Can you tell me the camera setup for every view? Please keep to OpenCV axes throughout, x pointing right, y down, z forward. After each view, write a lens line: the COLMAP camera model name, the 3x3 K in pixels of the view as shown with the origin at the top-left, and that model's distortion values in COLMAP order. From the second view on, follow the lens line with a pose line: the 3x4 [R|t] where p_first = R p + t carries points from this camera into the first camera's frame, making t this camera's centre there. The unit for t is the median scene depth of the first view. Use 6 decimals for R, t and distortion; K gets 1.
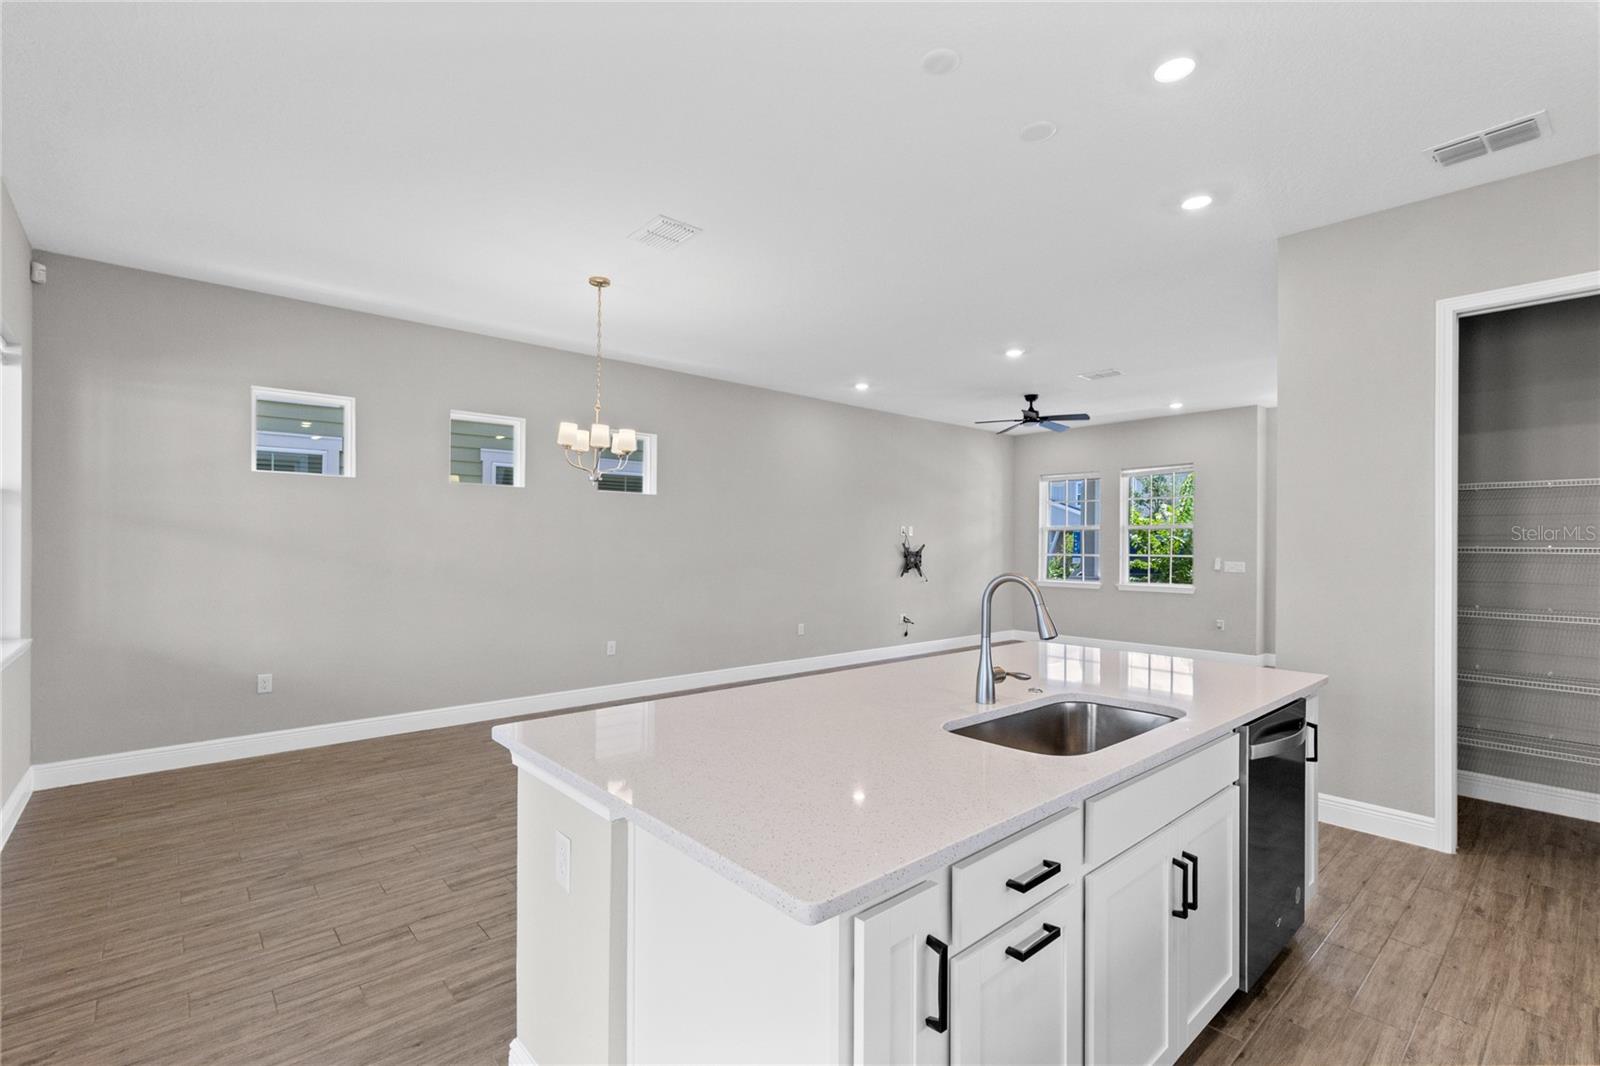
lens RADIAL K [[717.5, 0, 804.8], [0, 717.5, 539.4], [0, 0, 1]] dist [0.002835, 0.000144]
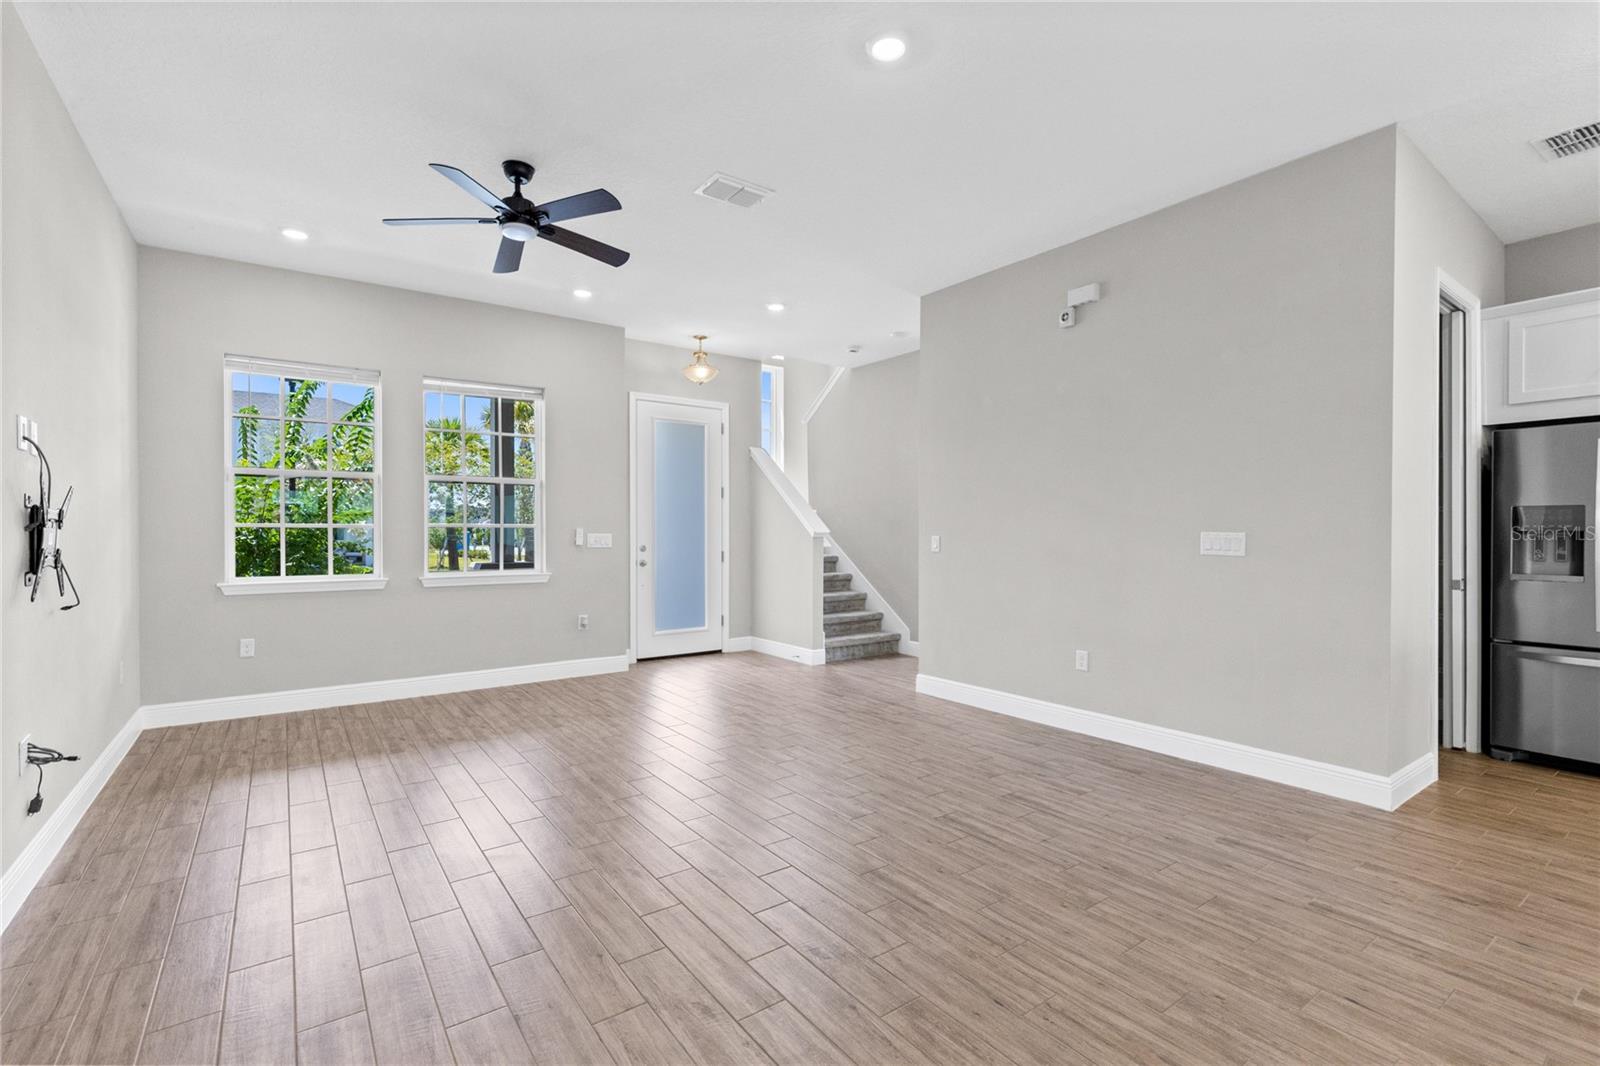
lens RADIAL K [[717.5, 0, 804.8], [0, 717.5, 539.4], [0, 0, 1]] dist [0.002835, 0.000144]
pose [[0.102612, -0.016101, 0.994591, -0.229996], [-0.006213, 0.999839, 0.016827, 0.049252], [-0.994702, -0.007906, 0.102495, 1.507903]]
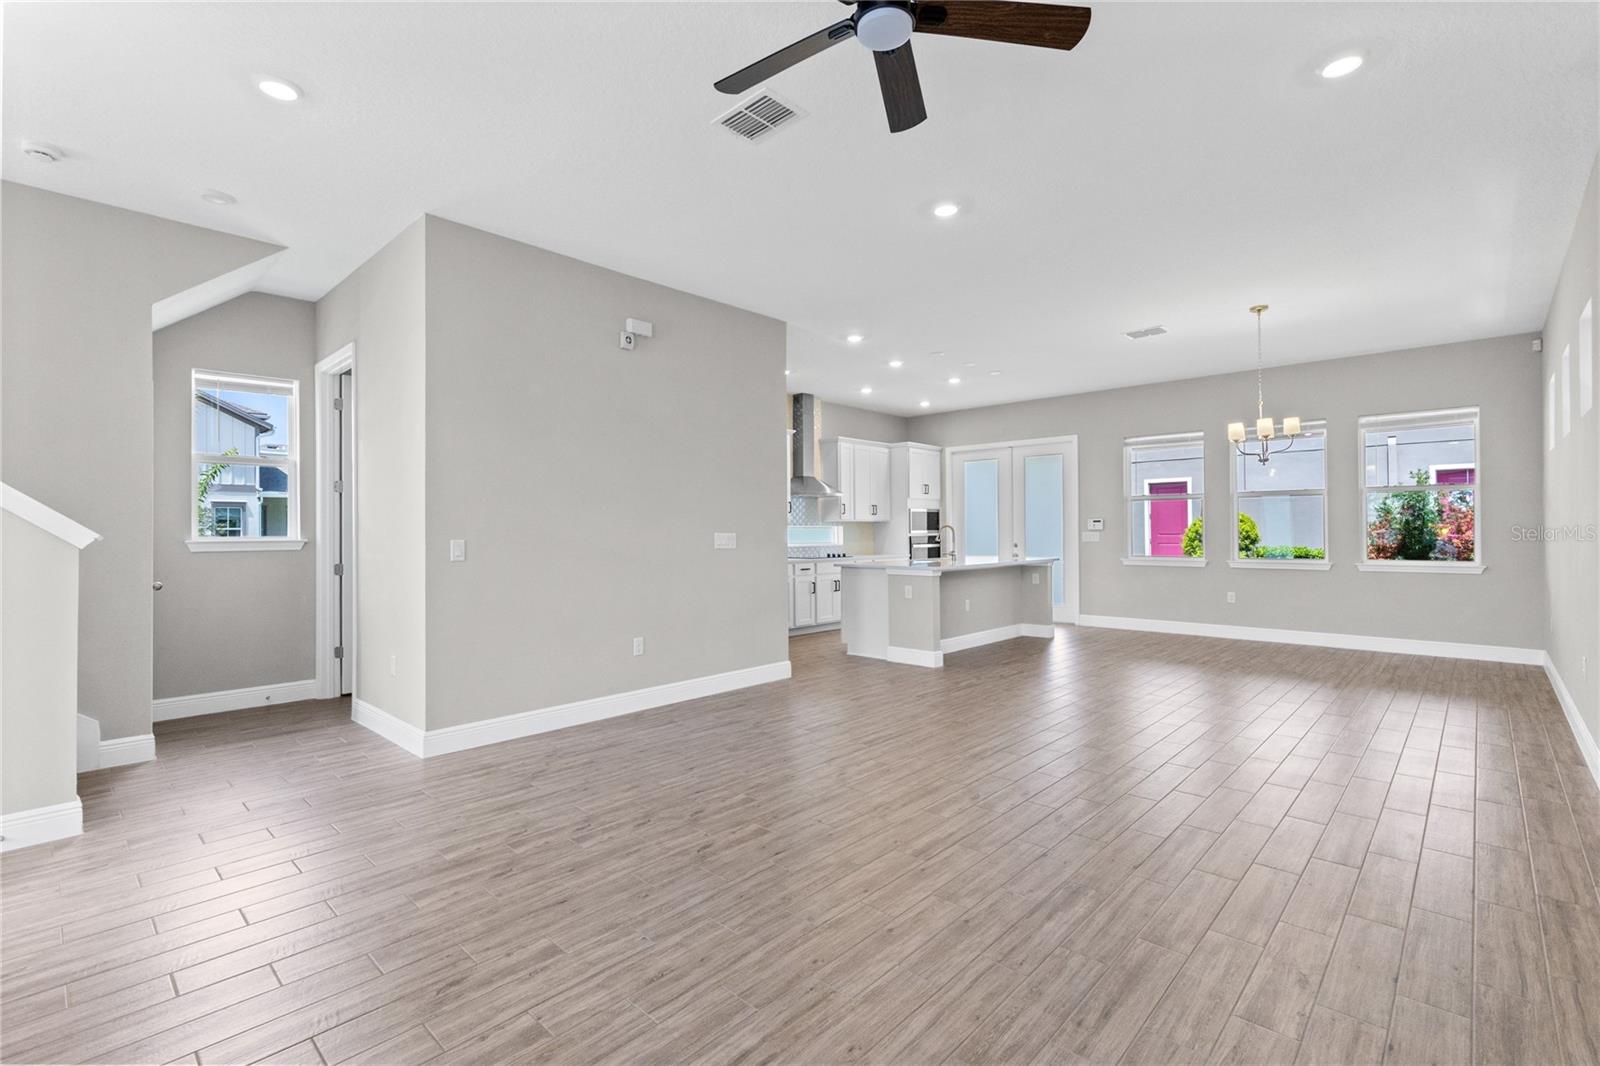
lens RADIAL K [[717.9, 0, 795.9], [0, 717.9, 526.2], [0, 0, 1]] dist [0.001747, 0.000013]
pose [[-0.996704, -0.000554, -0.081124, 0.729324], [0.000618, 0.999896, -0.014425, 0.059135], [0.081123, -0.014428, -0.996600, 2.465942]]
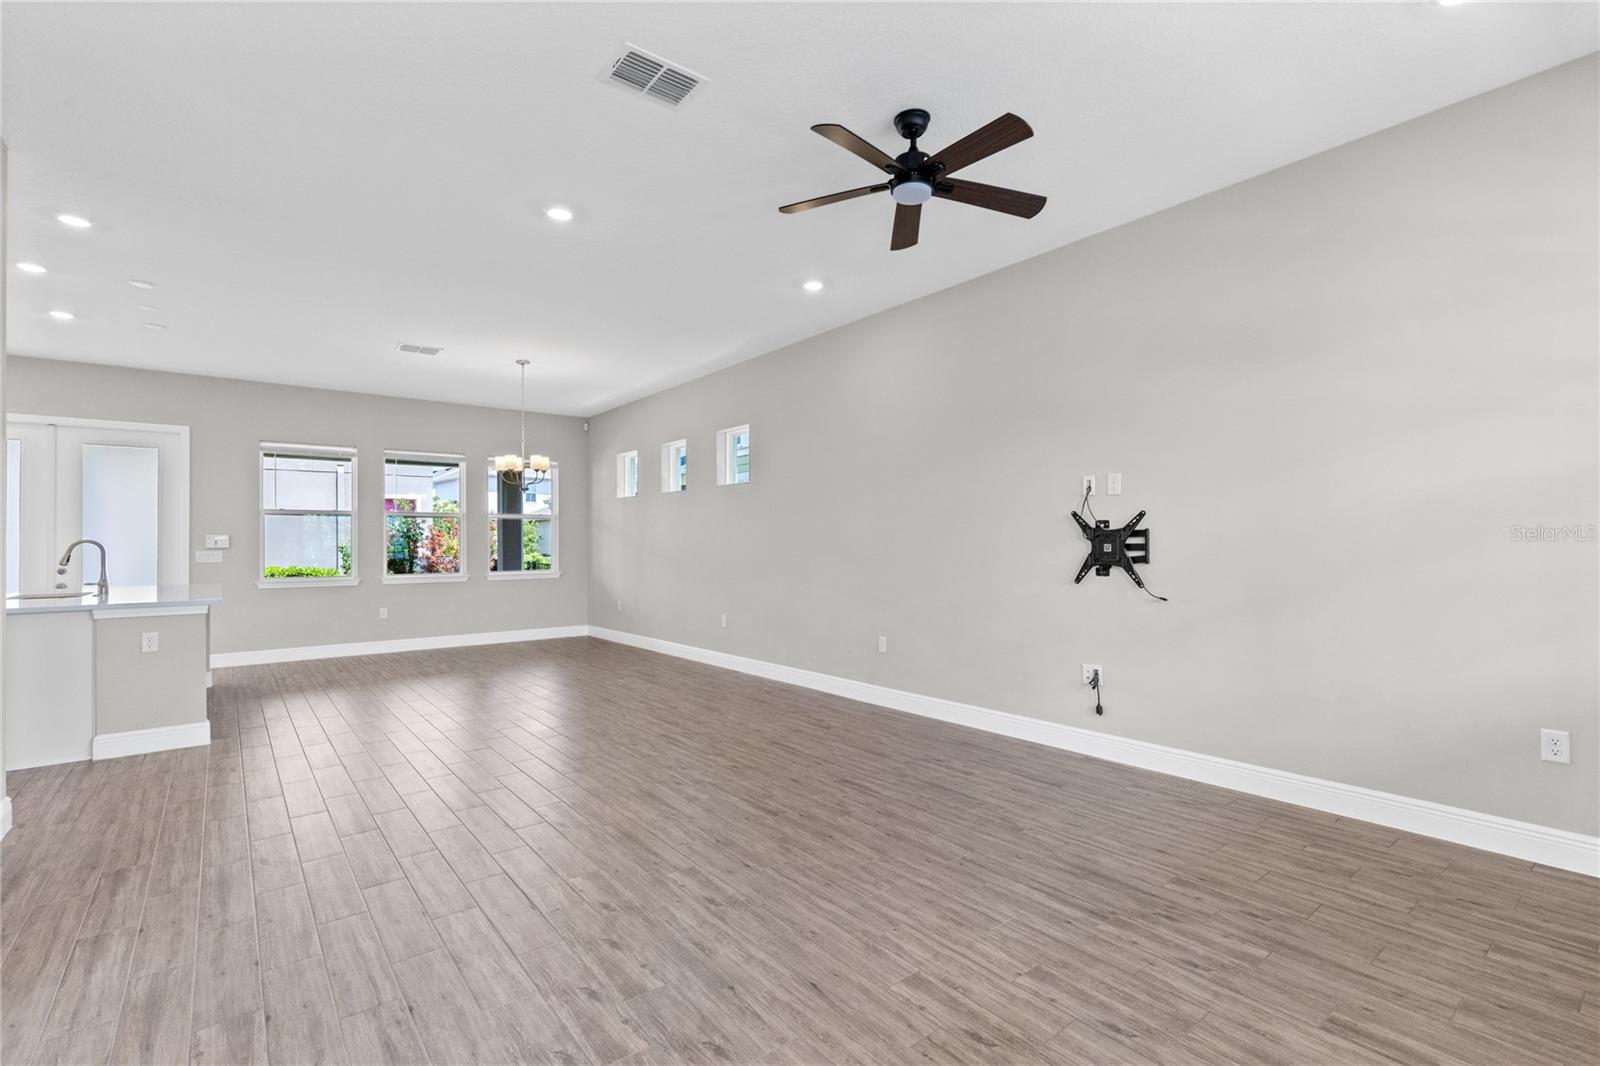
lens RADIAL K [[727.6, 0, 801.8], [0, 727.6, 533.5], [0, 0, 1]] dist [0.005693, 0.000270]
pose [[-0.057974, -0.019908, -0.998120, 1.385929], [0.013156, 0.999699, -0.020704, 0.059688], [0.998231, -0.014332, -0.057694, 1.876151]]
